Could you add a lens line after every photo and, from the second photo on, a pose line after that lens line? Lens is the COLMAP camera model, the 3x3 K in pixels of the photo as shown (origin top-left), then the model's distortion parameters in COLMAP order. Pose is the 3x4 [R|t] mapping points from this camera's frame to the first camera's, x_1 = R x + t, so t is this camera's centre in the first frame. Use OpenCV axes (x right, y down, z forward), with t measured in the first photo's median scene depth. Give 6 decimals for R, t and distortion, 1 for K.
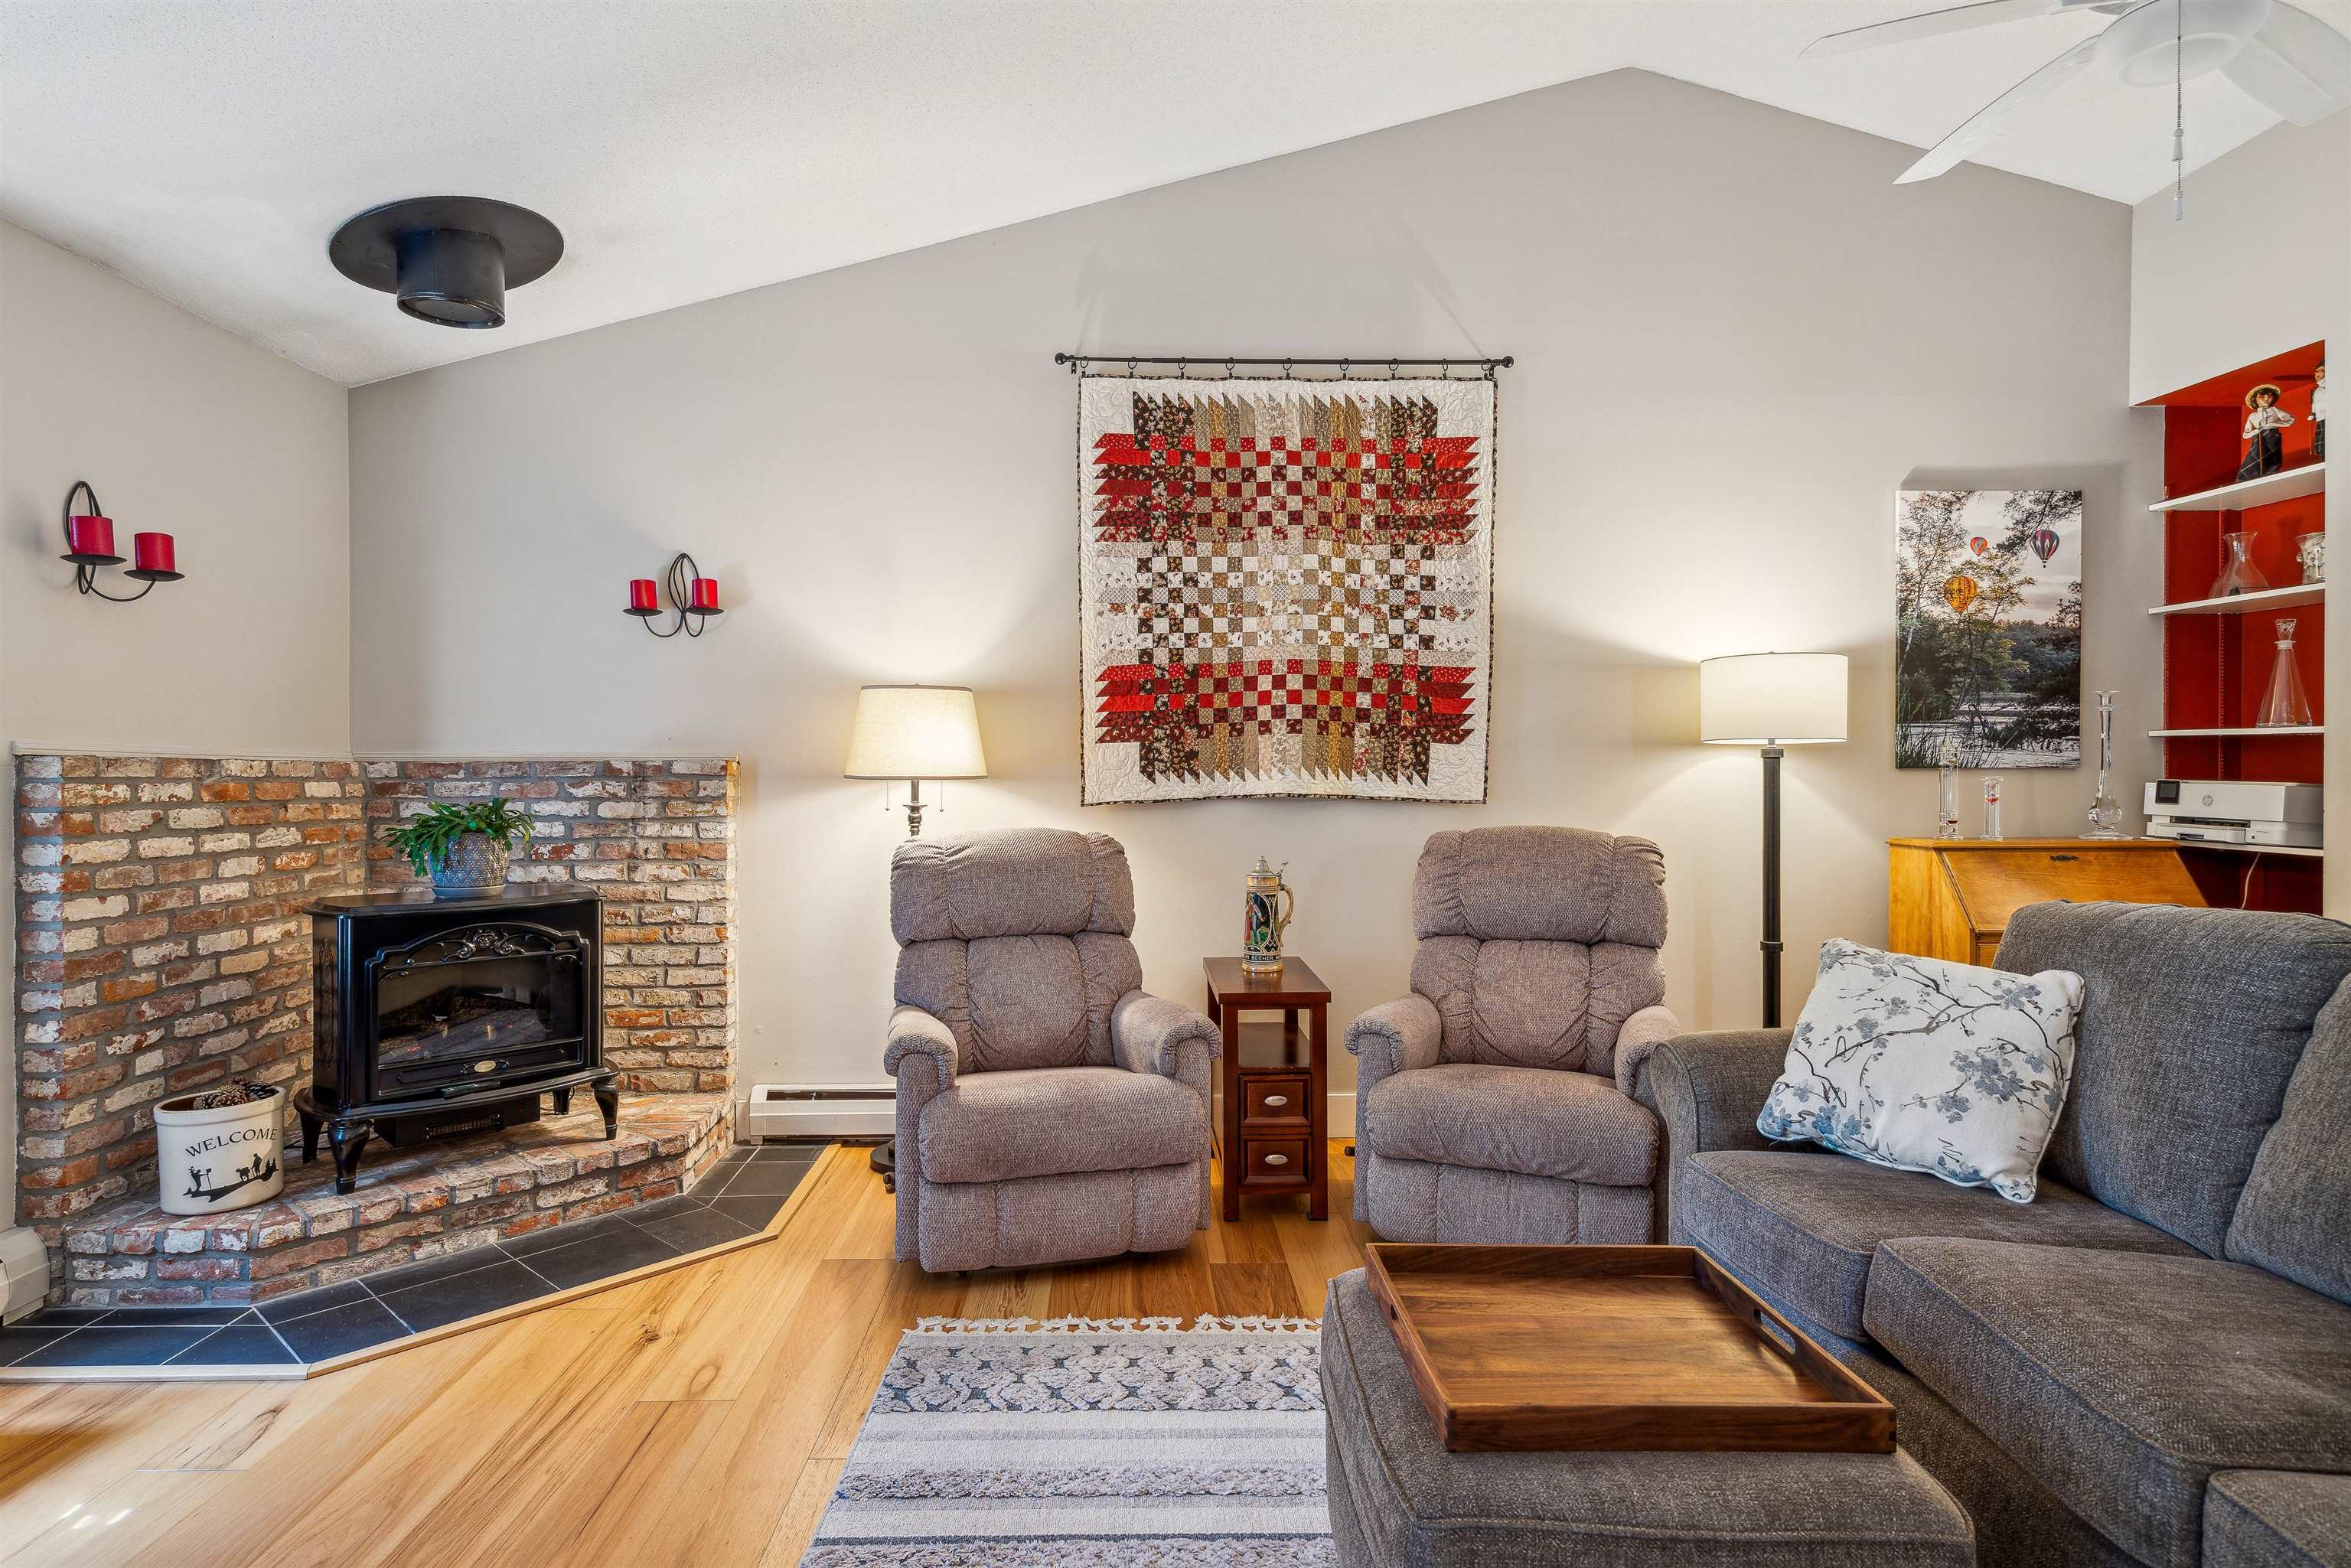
lens RADIAL K [[1272.1, 0, 1174.2], [0, 1272.1, 772.8], [0, 0, 1]] dist [0.001413, 0.001567]
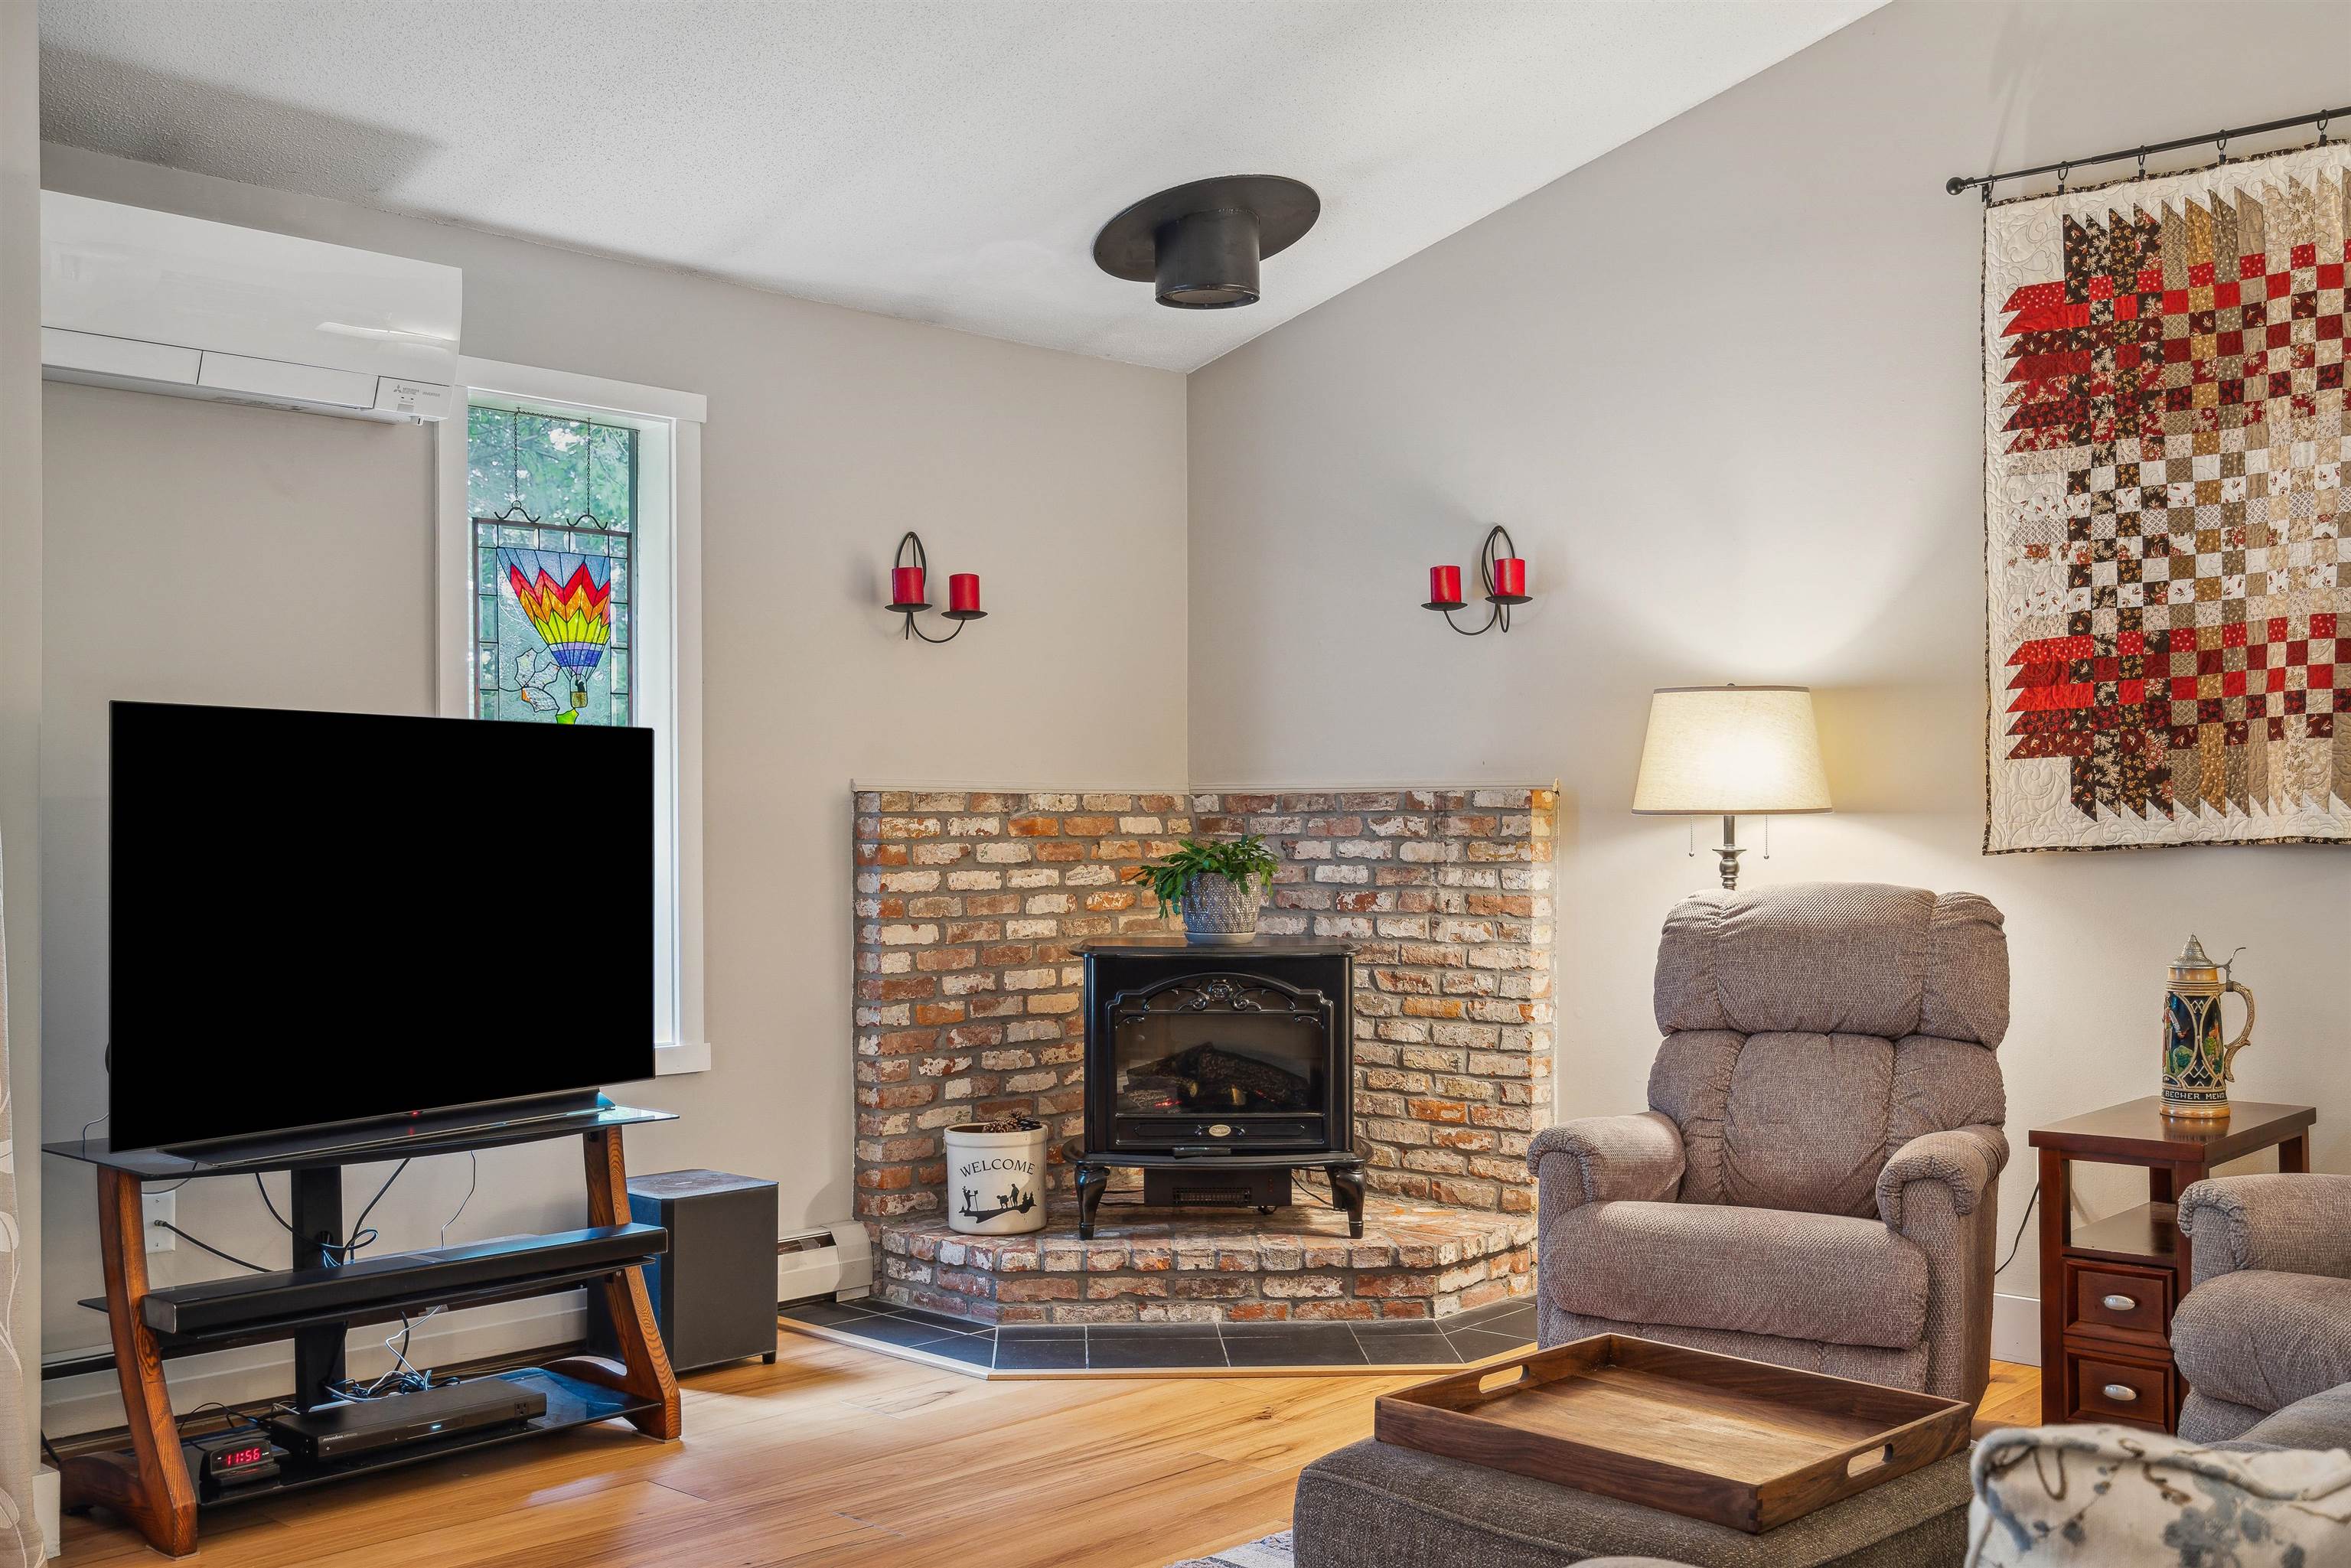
lens RADIAL K [[2374.6, 0, 1174.1], [0, 2374.6, 792.2], [0, 0, 1]] dist [0.015970, 0.000000]
pose [[0.710878, -0.007205, -0.703279, 0.557073], [0.002841, 0.999969, -0.007373, 0.001837], [0.703310, 0.003243, 0.710876, -0.201284]]
